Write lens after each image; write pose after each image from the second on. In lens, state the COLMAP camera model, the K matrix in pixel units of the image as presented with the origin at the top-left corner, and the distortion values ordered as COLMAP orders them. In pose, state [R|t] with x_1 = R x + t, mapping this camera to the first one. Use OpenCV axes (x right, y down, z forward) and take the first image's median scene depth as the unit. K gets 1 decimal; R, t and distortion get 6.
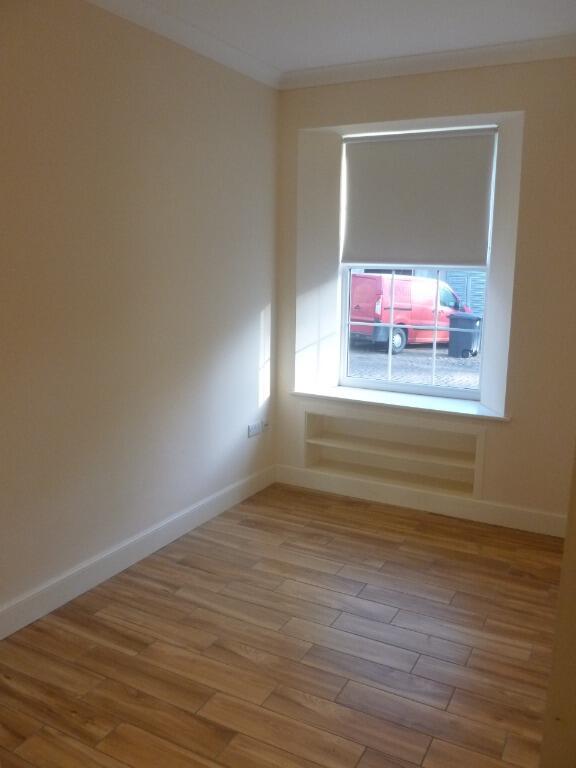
lens RADIAL K [[609.8, 0, 288.0], [0, 609.8, 384.0], [0, 0, 1]] dist [0.032270, -0.002548]
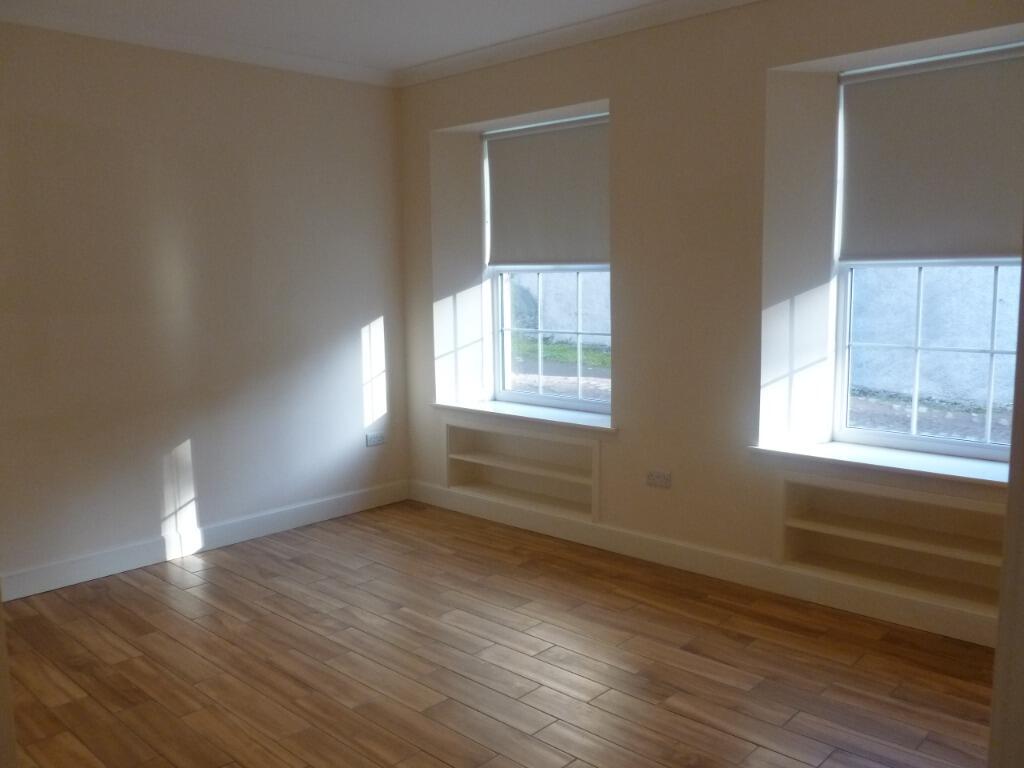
lens RADIAL K [[850.2, 0, 512.0], [0, 850.2, 384.0], [0, 0, 1]] dist [0.096493, 0.001998]
pose [[0.958894, 0.000047, -0.283764, 0.489991], [-0.017325, 0.998144, -0.058380, 0.056099], [0.283234, 0.060896, 0.957115, -0.220180]]
